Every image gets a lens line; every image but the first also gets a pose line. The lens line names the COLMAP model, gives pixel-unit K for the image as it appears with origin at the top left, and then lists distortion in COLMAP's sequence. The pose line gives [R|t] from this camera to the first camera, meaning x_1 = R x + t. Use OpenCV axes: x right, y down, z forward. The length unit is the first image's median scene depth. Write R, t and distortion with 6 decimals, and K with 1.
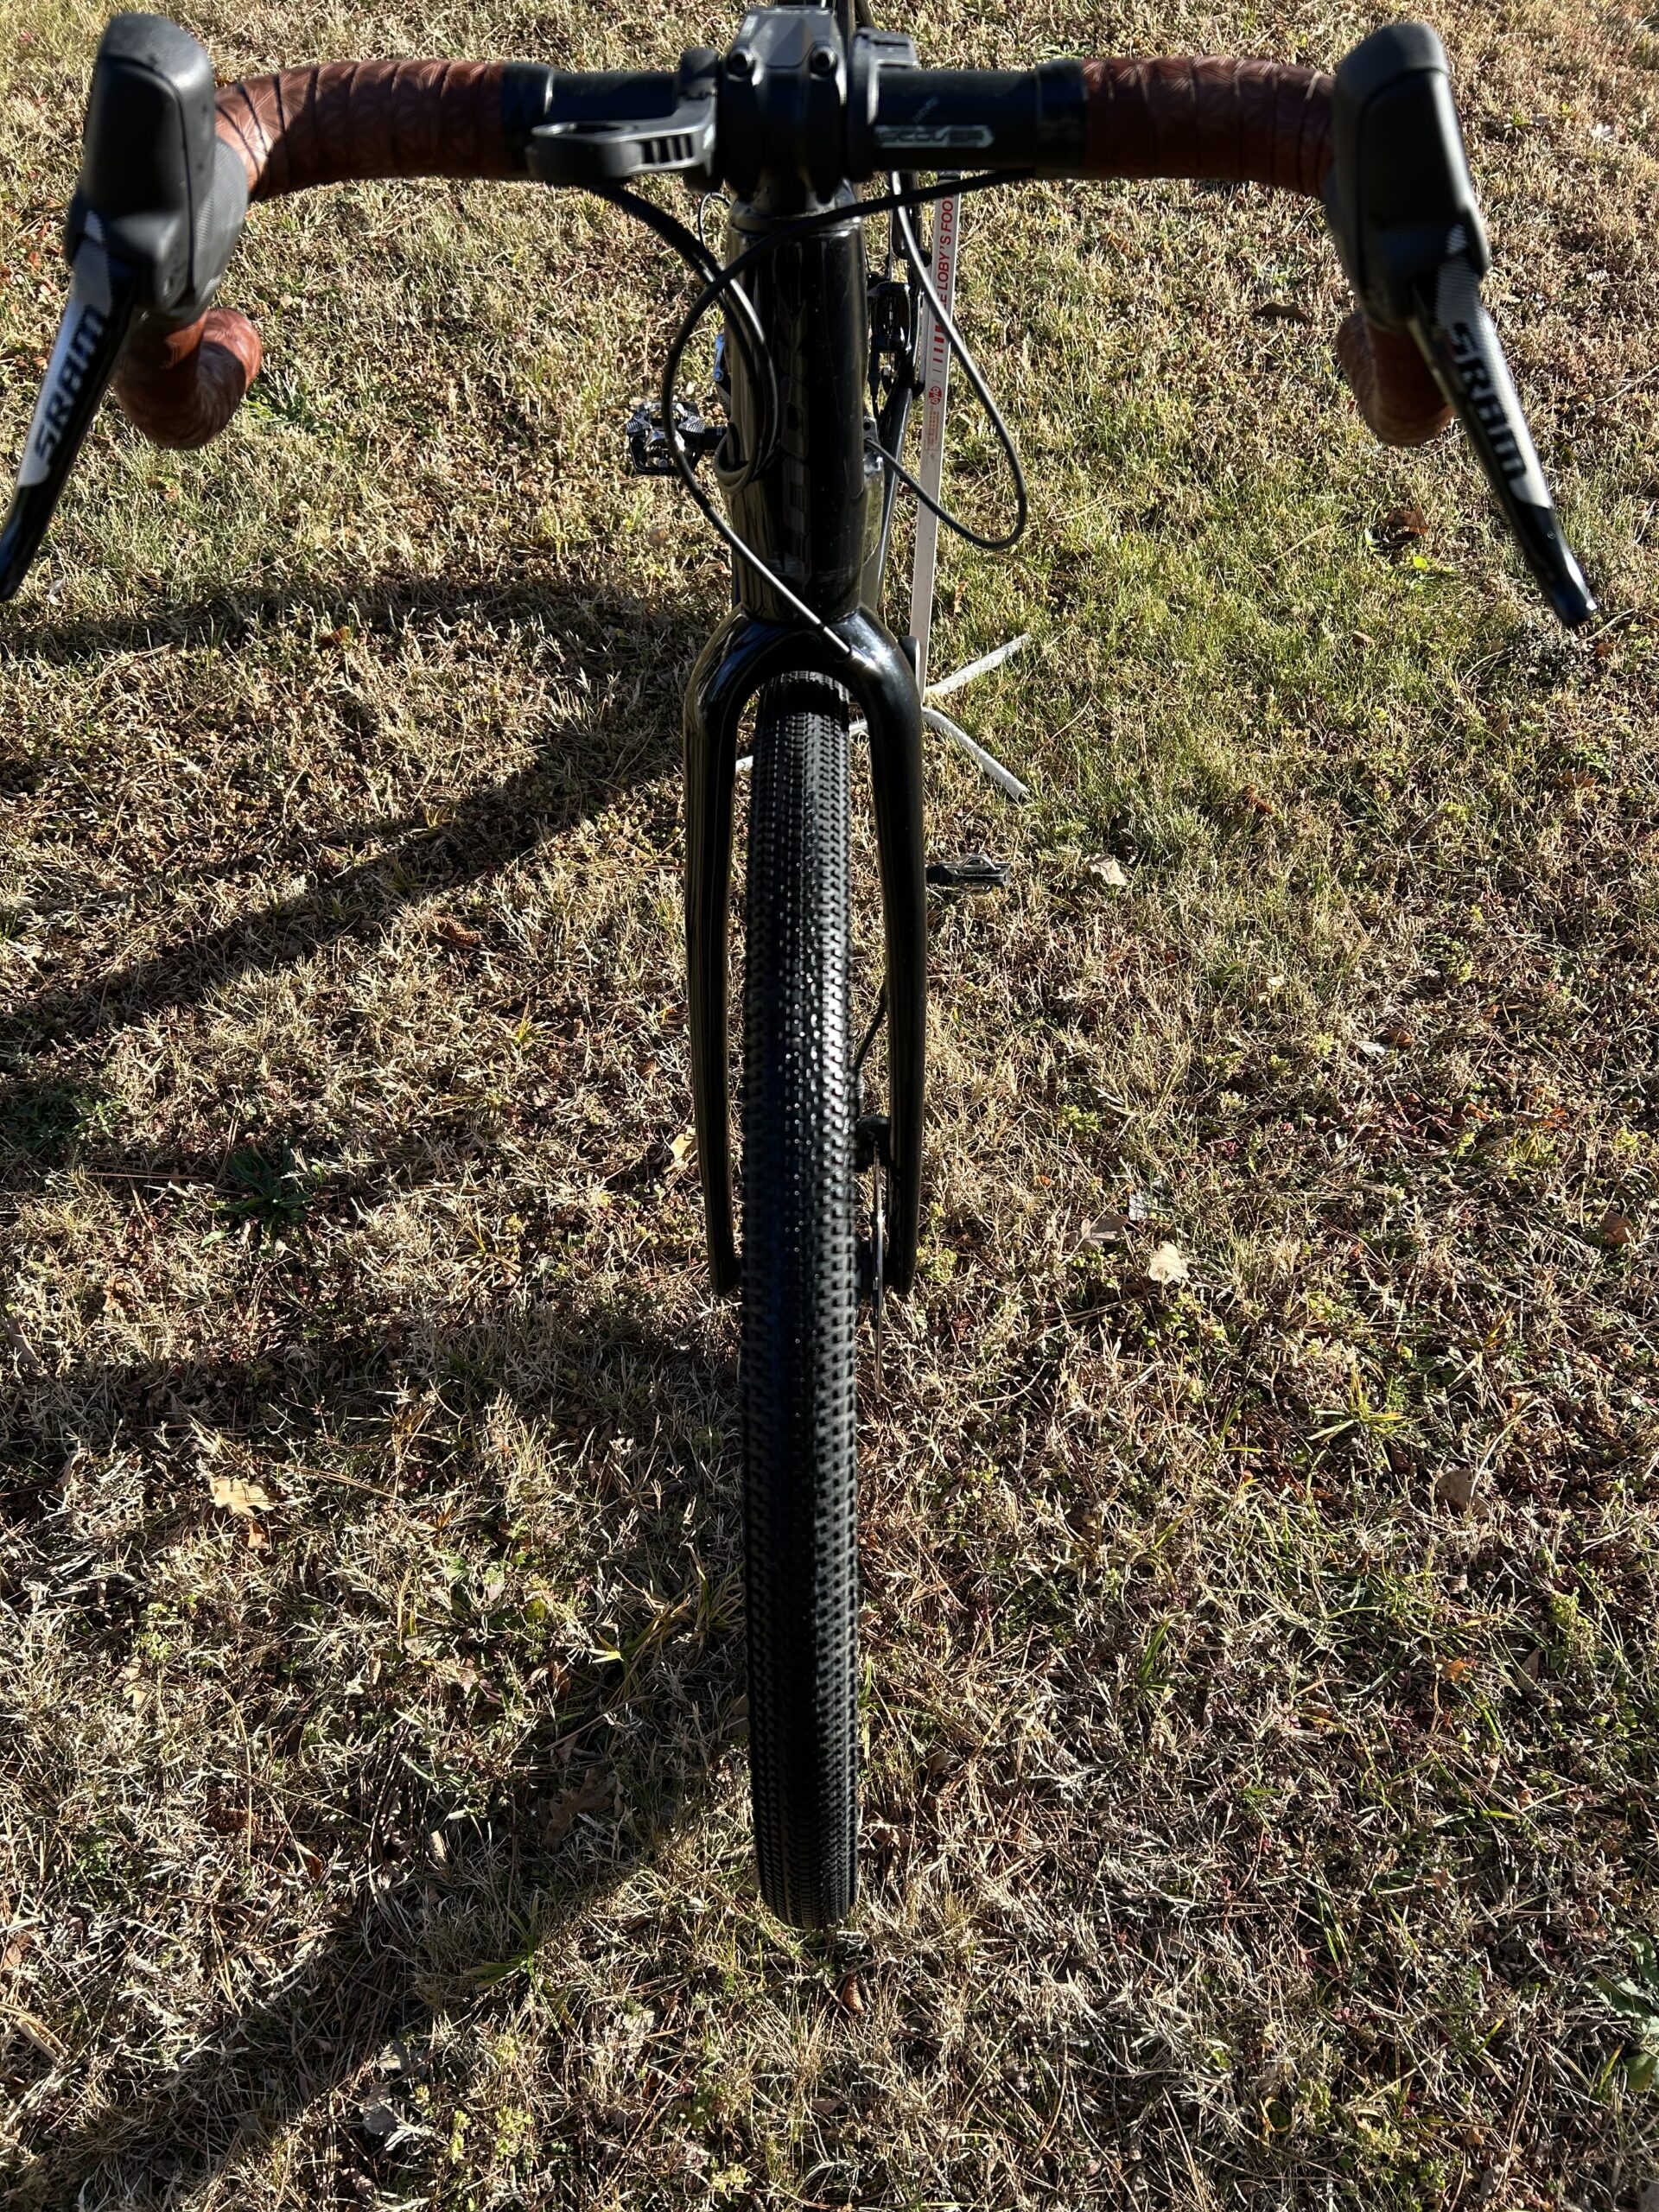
lens RADIAL K [[1673.7, 0, 829.5], [0, 1673.7, 1106.0], [0, 0, 1]] dist [0.050436, -0.070872]
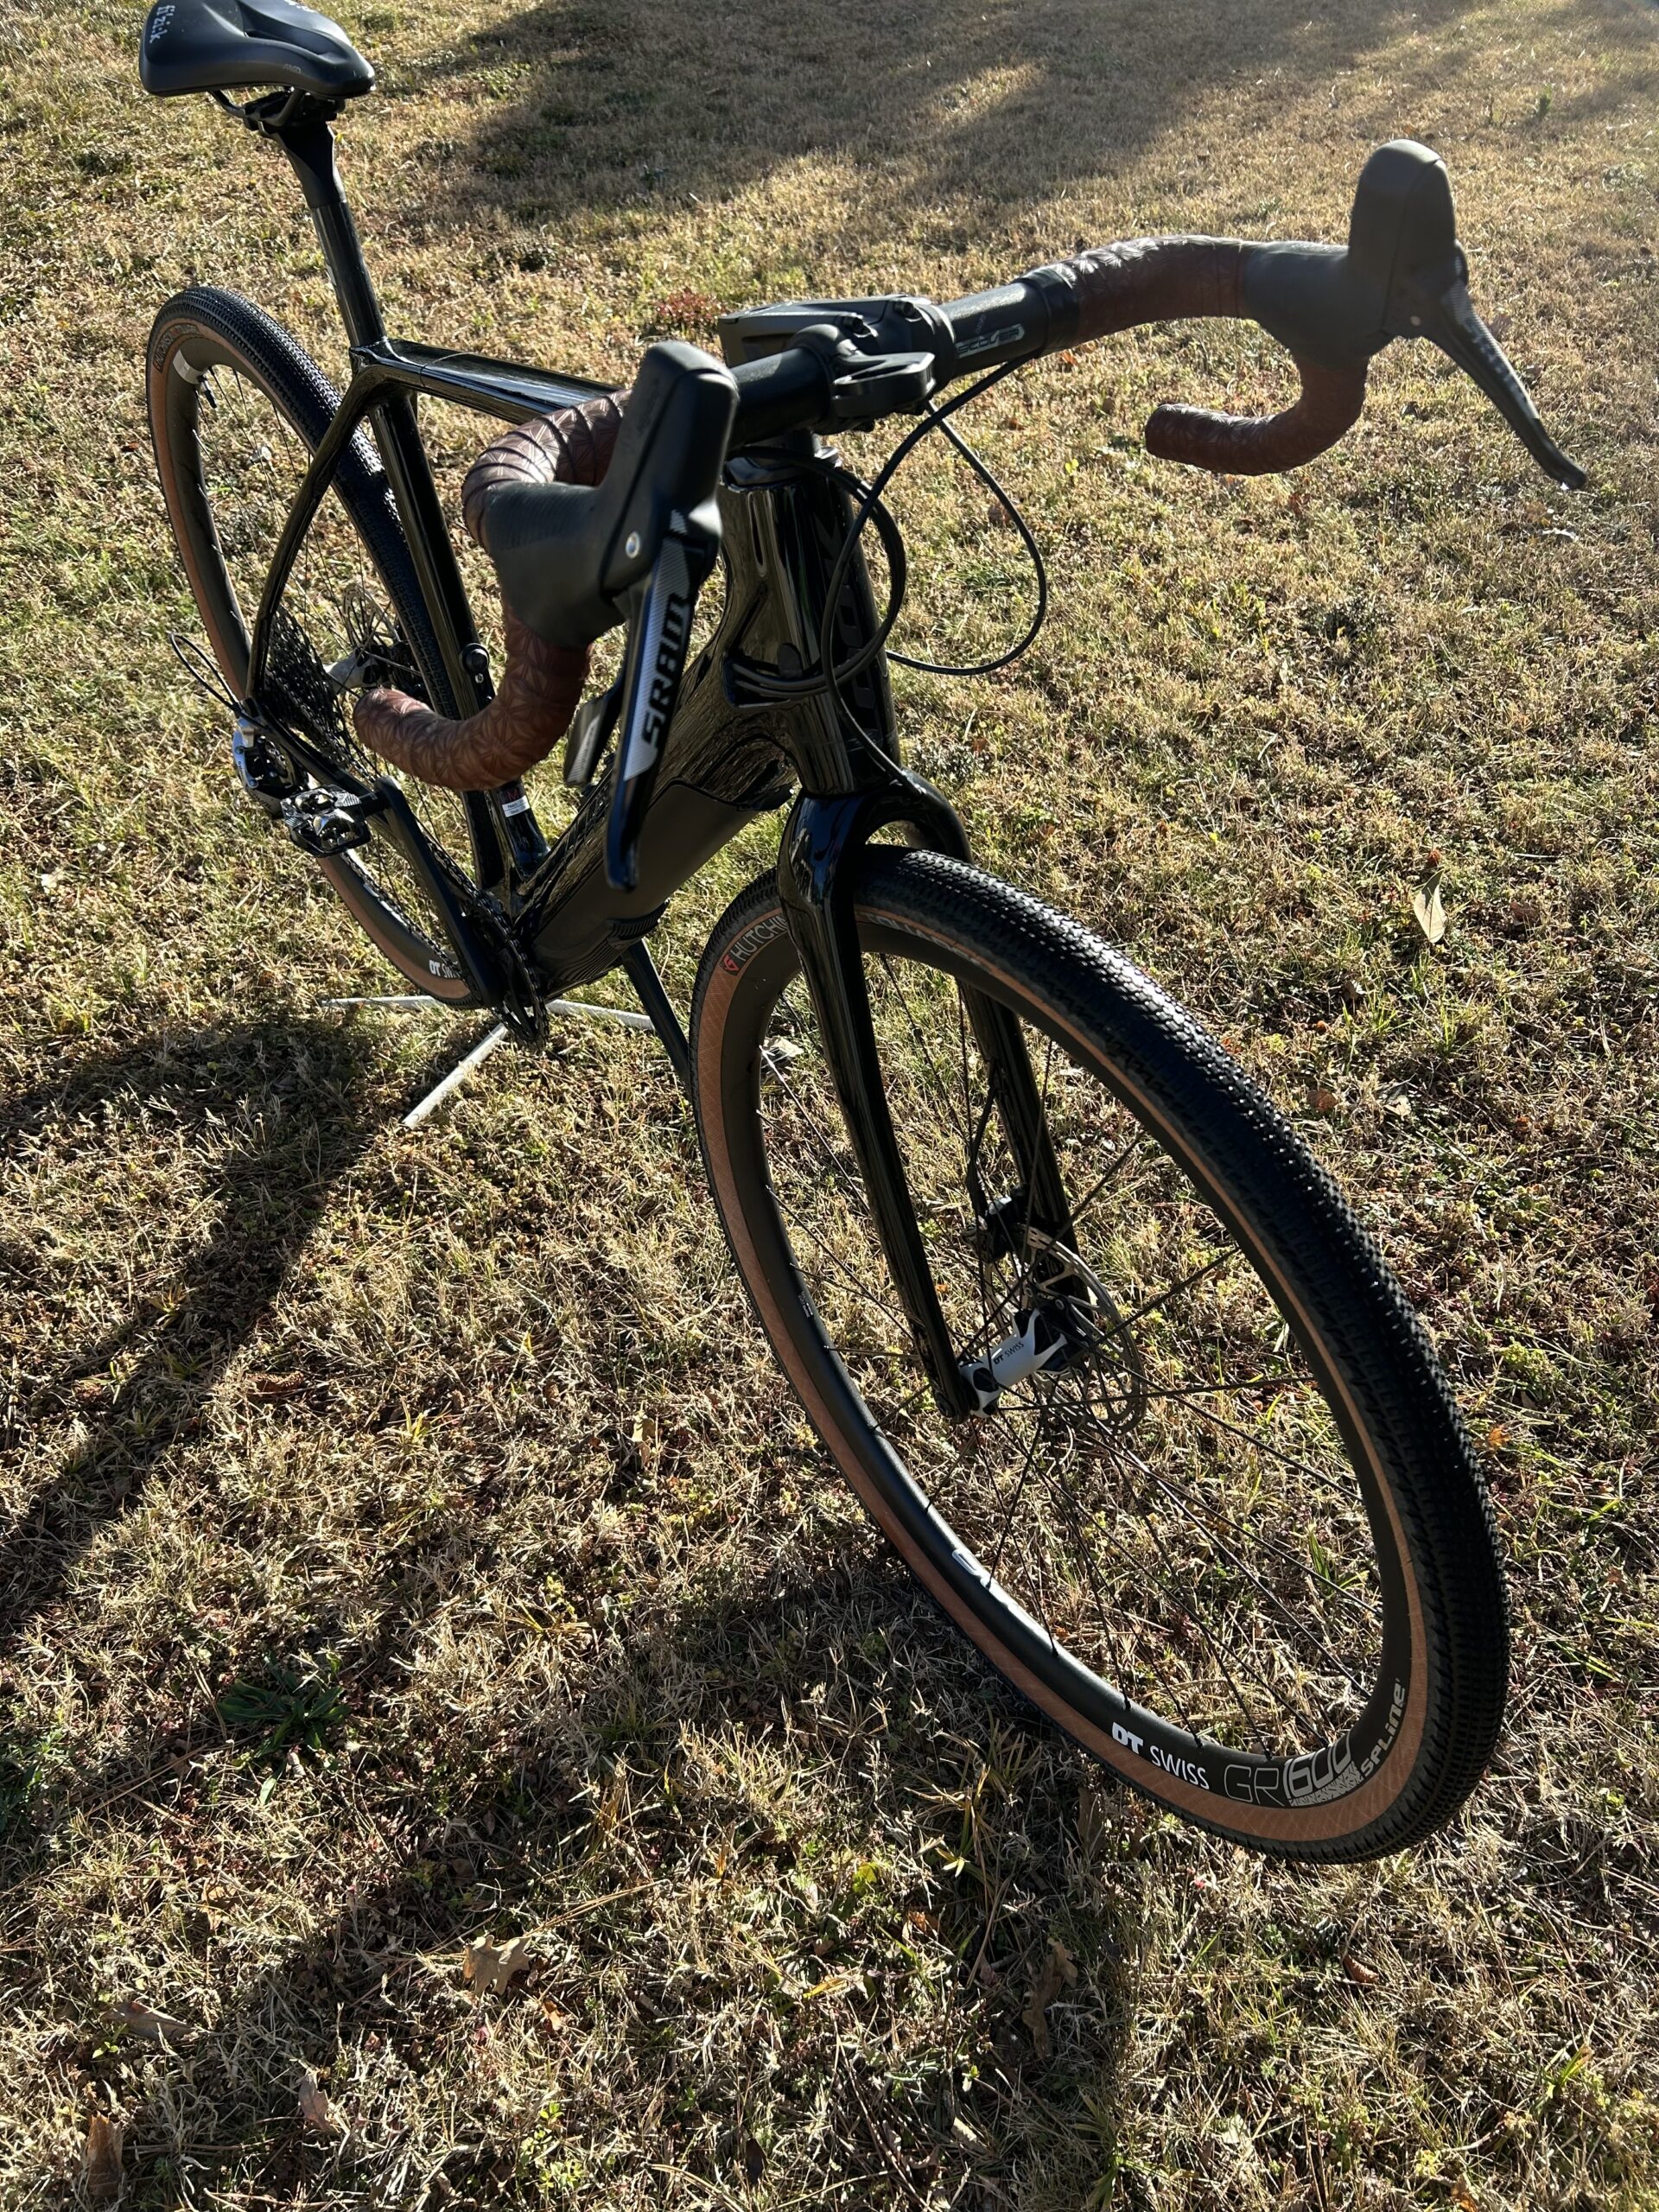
lens RADIAL K [[1673.7, 0, 829.5], [0, 1673.7, 1106.0], [0, 0, 1]] dist [0.050436, -0.070872]
pose [[0.795047, -0.429879, 0.427906, -0.342787], [0.505541, 0.859460, -0.075870, -0.011690], [-0.335154, 0.276644, 0.900633, 0.020729]]
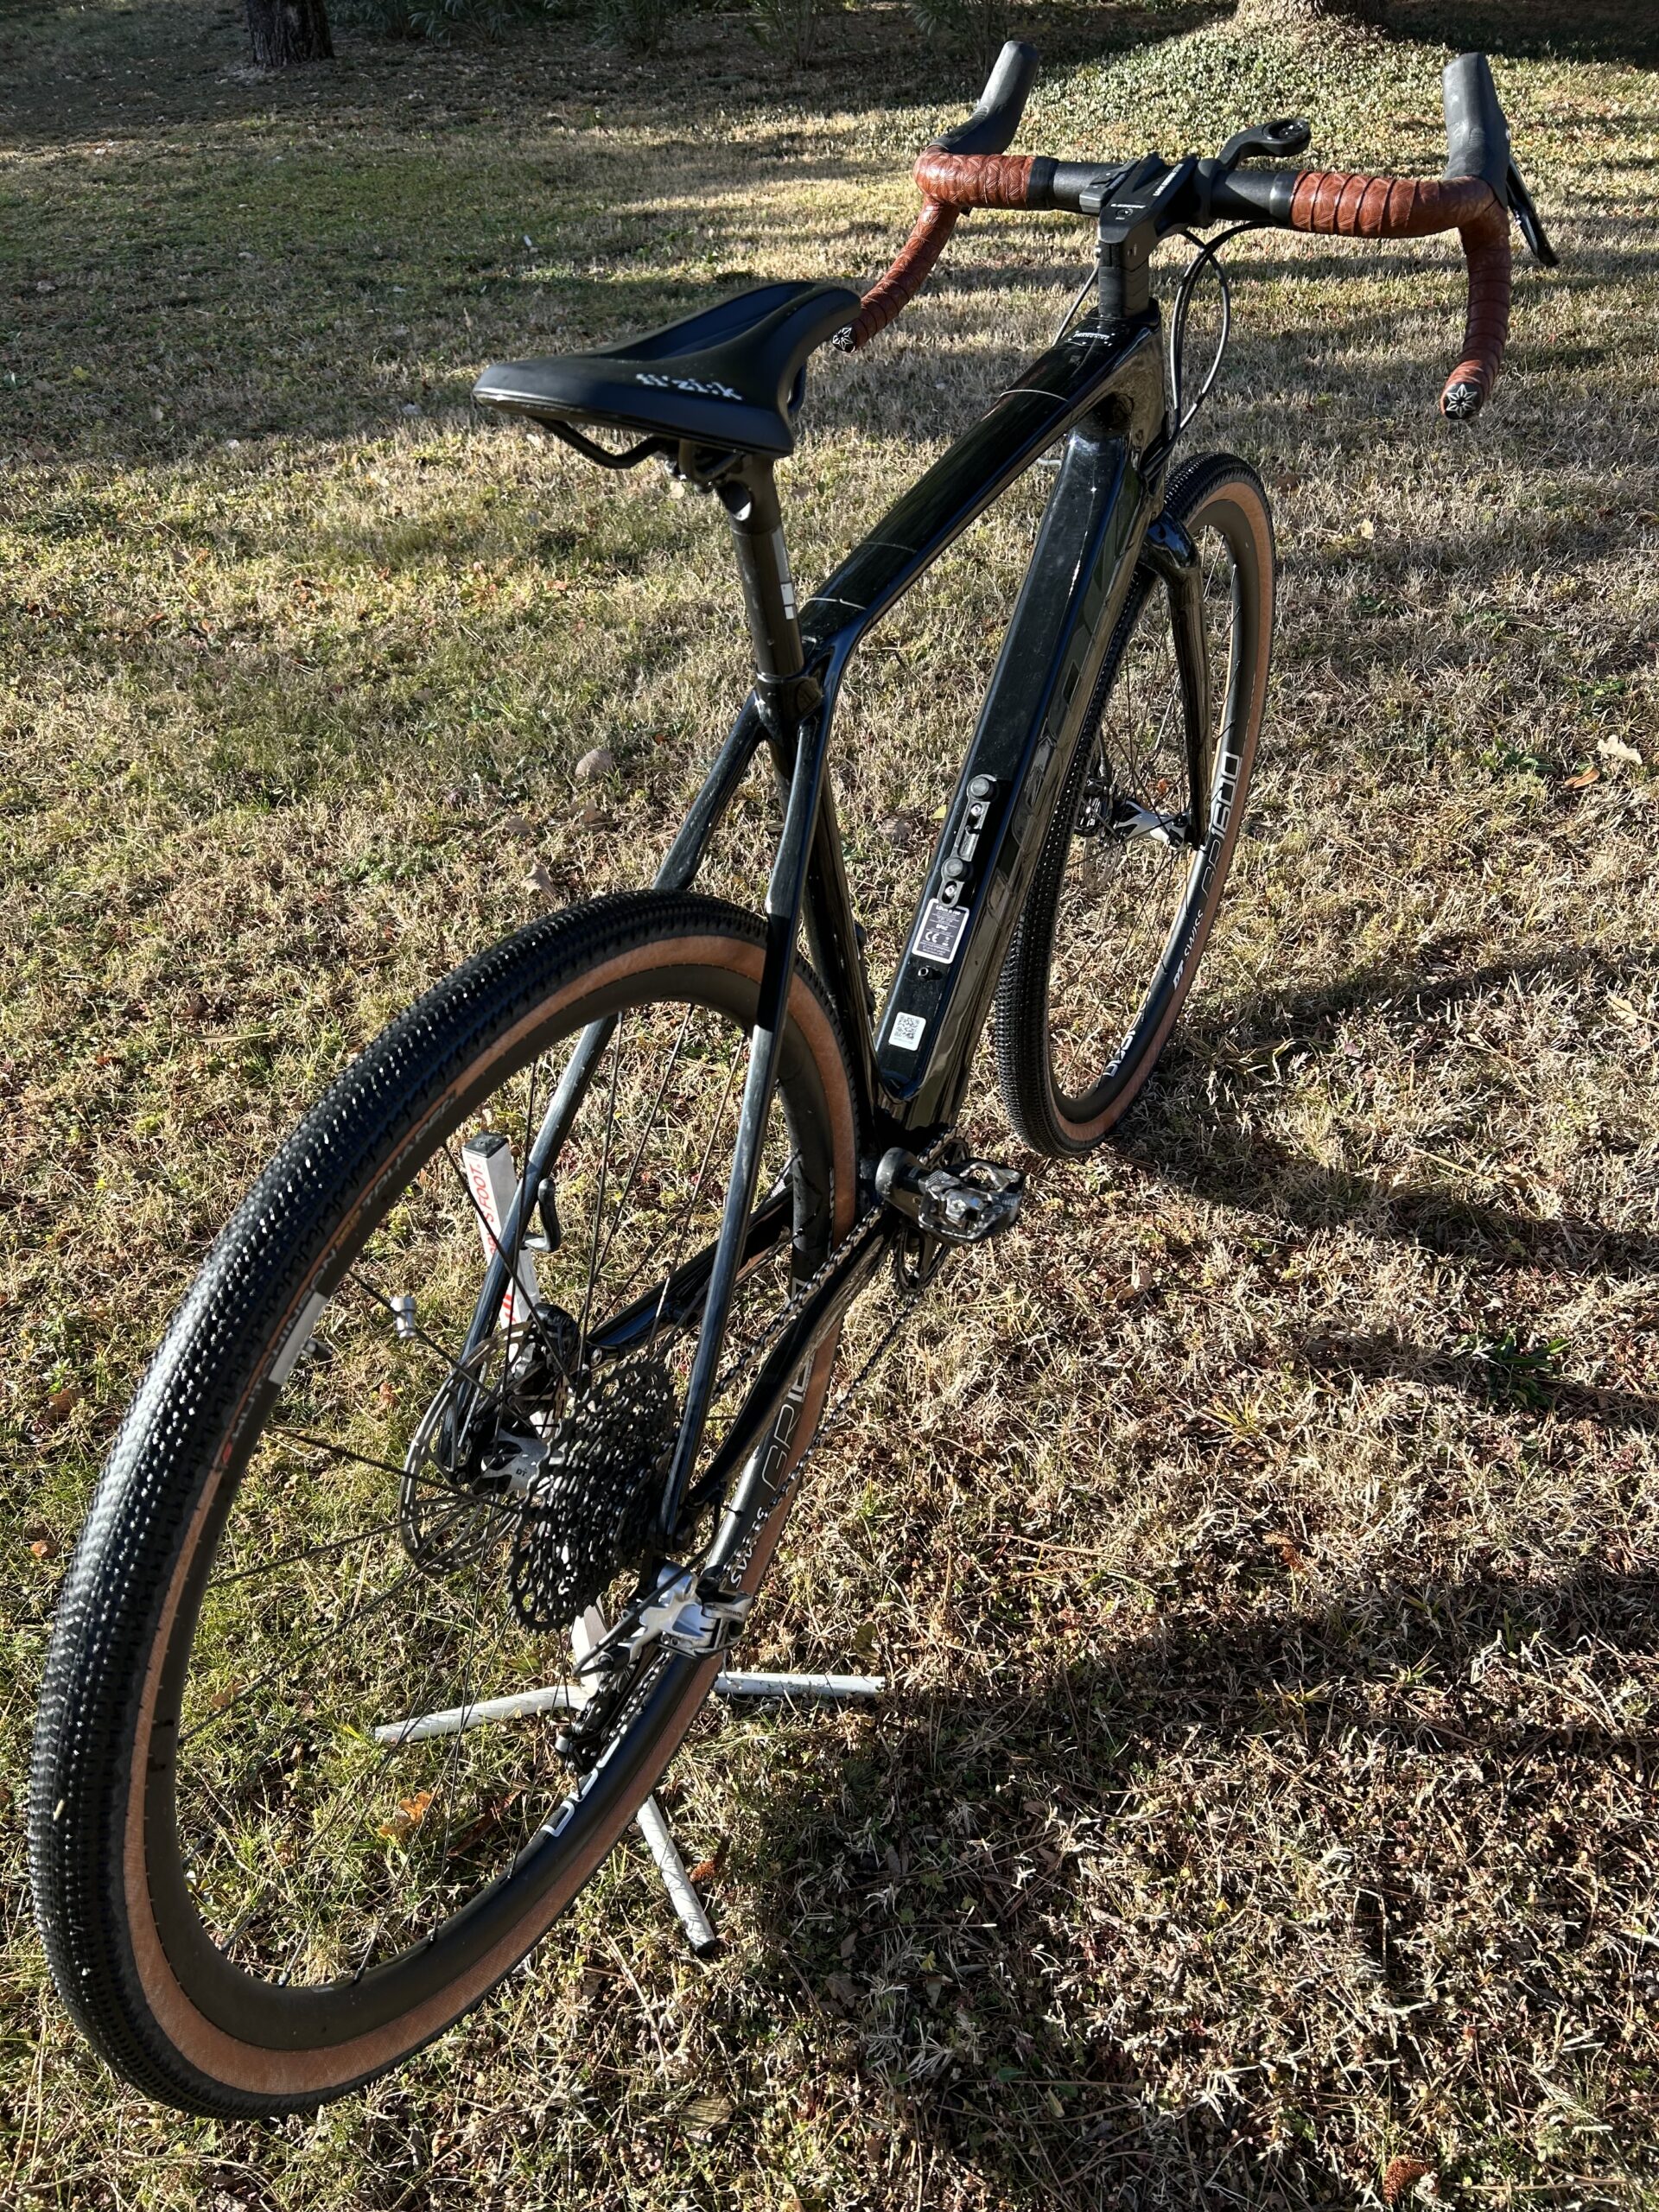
lens RADIAL K [[1673.7, 0, 829.5], [0, 1673.7, 1106.0], [0, 0, 1]] dist [0.050436, -0.070872]
pose [[-0.884874, -0.292421, 0.362613, -0.283331], [0.369257, 0.034238, 0.928696, -1.102963], [-0.283986, 0.955677, 0.077682, 0.860630]]
